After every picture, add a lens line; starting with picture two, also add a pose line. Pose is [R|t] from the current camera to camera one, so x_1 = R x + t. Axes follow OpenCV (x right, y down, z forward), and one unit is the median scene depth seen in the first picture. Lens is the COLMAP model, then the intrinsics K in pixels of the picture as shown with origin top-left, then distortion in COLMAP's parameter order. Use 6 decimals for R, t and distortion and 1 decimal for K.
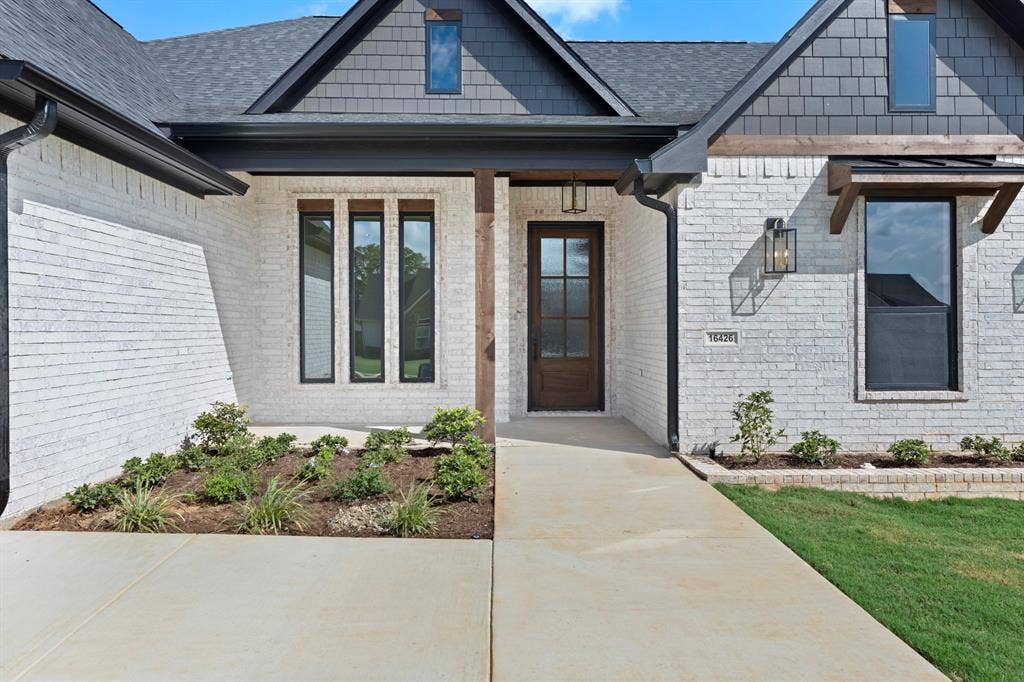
lens RADIAL K [[690.1, 0, 495.0], [0, 690.1, 326.4], [0, 0, 1]] dist [-0.001900, -0.001305]
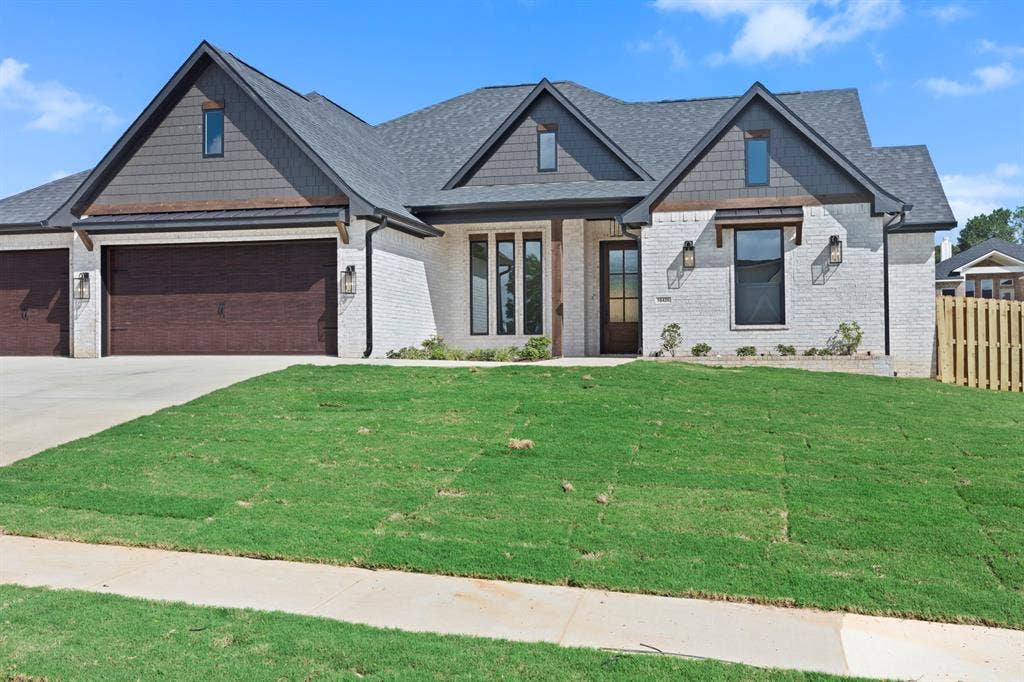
lens RADIAL K [[870.9, 0, 514.0], [0, 870.9, 338.1], [0, 0, 1]] dist [-0.000739, -0.006682]
pose [[0.969463, -0.004879, -0.245189, 0.531975], [0.002219, 0.999936, -0.011122, 0.158321], [0.245227, 0.010238, 0.969412, -1.624662]]
